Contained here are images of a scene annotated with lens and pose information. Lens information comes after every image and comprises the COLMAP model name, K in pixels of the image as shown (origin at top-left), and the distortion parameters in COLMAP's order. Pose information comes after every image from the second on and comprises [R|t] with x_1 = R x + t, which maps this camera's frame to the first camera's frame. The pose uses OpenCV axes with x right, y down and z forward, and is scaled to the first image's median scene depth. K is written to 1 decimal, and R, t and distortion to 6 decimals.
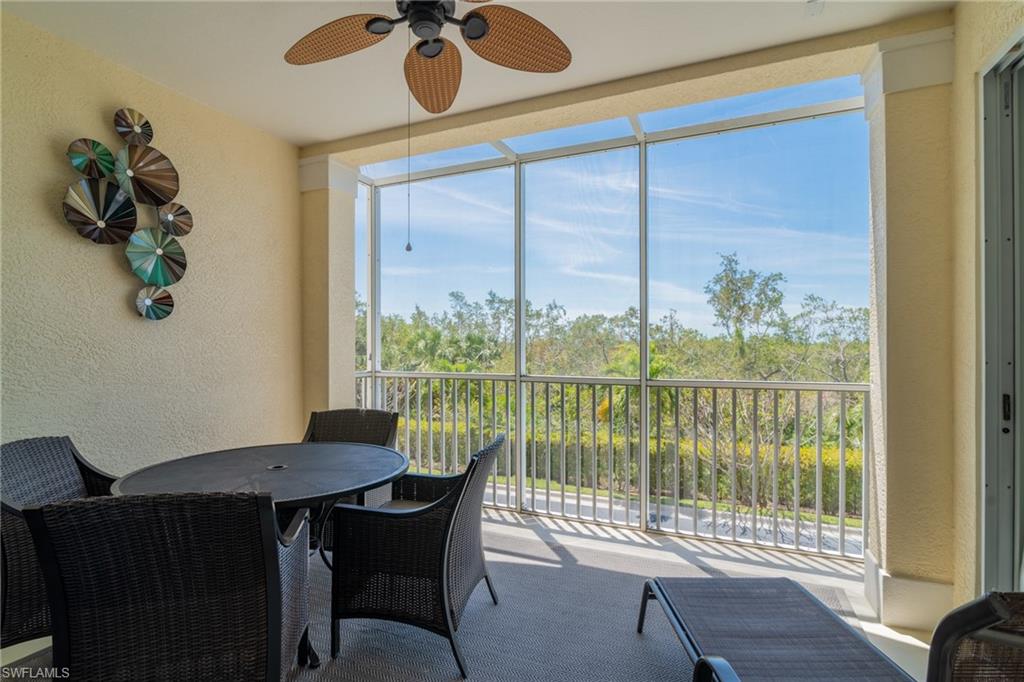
lens RADIAL K [[481.7, 0, 532.9], [0, 481.7, 344.2], [0, 0, 1]] dist [-0.029253, 0.000001]
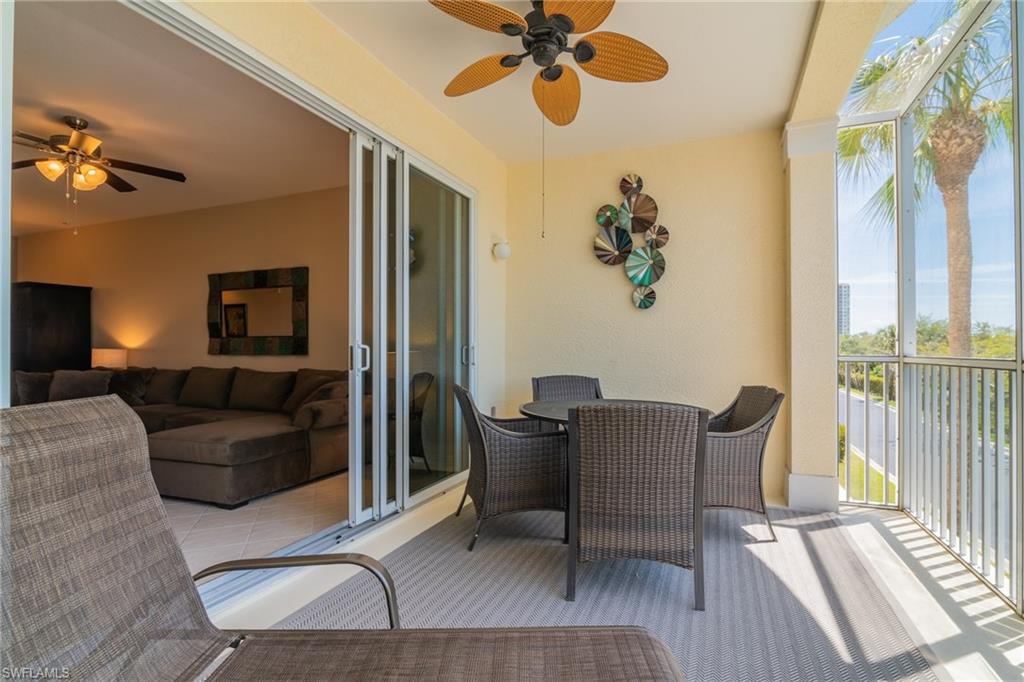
lens RADIAL K [[480.1, 0, 523.2], [0, 480.1, 341.1], [0, 0, 1]] dist [0.000406, 0.000107]
pose [[0.019508, -0.011882, -0.999739, 0.669560], [0.000308, 0.999929, -0.011879, 0.064262], [0.999810, -0.000076, 0.019510, 0.574685]]
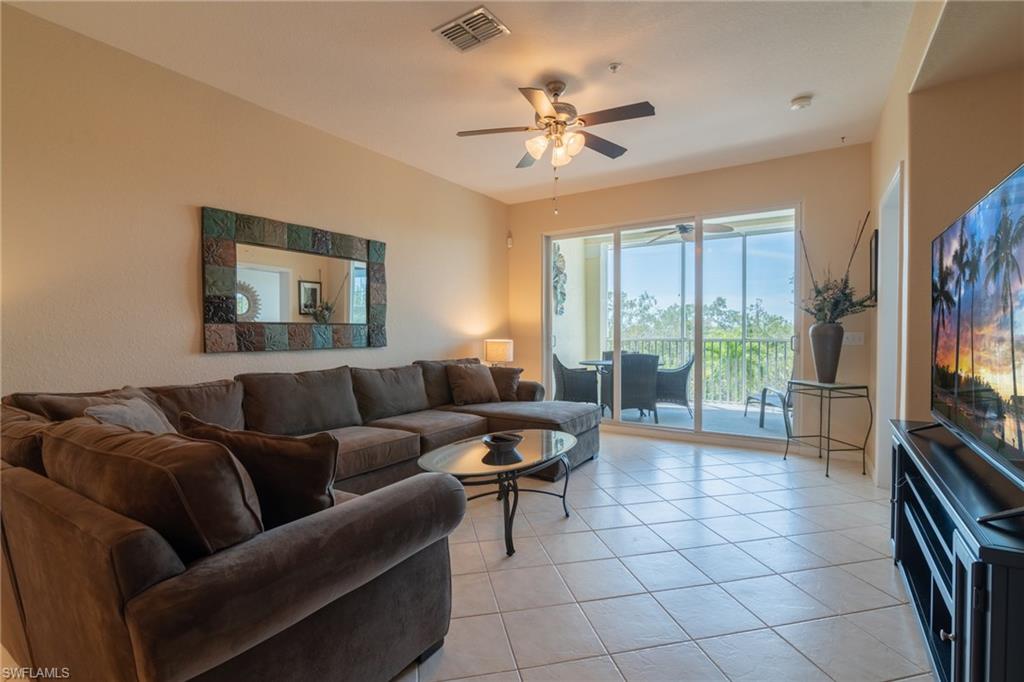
lens RADIAL K [[480.1, 0, 523.2], [0, 480.1, 341.1], [0, 0, 1]] dist [0.000406, 0.000107]
pose [[0.985191, 0.001342, -0.171458, -0.513843], [0.001829, 0.999830, 0.018332, 0.048817], [0.171453, -0.018374, 0.985021, -1.784038]]
